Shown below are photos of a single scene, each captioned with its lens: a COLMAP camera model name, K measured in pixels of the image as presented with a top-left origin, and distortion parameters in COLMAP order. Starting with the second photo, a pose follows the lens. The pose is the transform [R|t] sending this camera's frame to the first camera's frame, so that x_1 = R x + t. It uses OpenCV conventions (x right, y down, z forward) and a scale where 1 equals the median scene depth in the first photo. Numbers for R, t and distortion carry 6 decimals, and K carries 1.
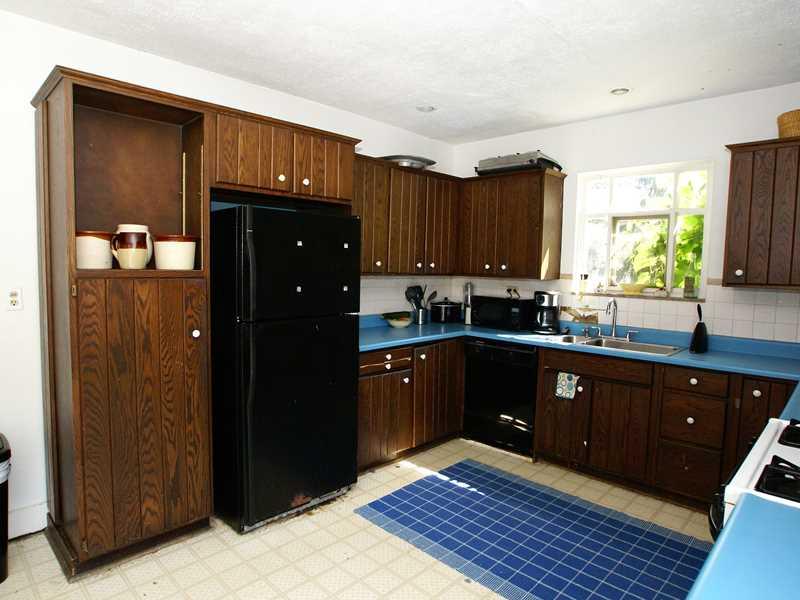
lens RADIAL K [[495.6, 0, 400.0], [0, 495.6, 300.0], [0, 0, 1]] dist [-0.086004, 0.000001]
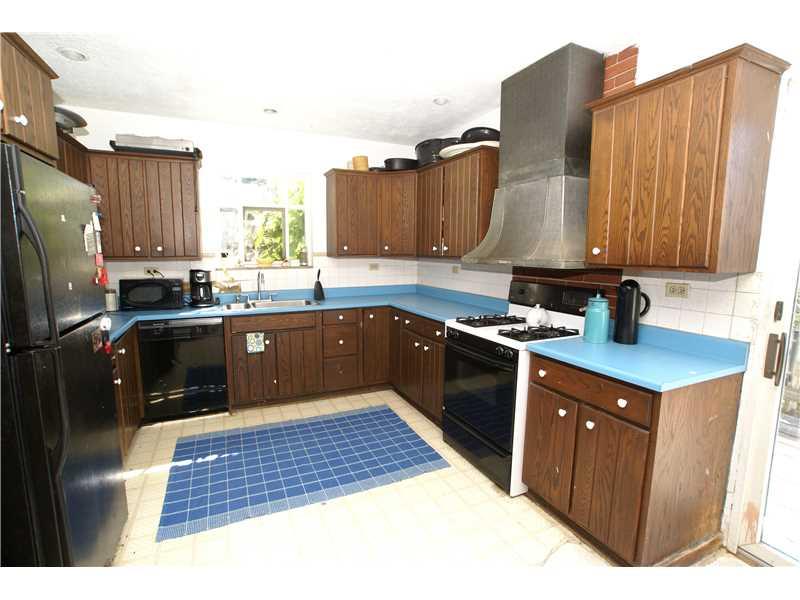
lens RADIAL K [[377.8, 0, 400.0], [0, 377.8, 300.0], [0, 0, 1]] dist [-0.035186, 0.000790]
pose [[0.350649, -0.145846, 0.925081, -0.405051], [0.071383, 0.989088, 0.128880, -0.030338], [-0.933783, 0.020843, 0.357233, 0.311270]]
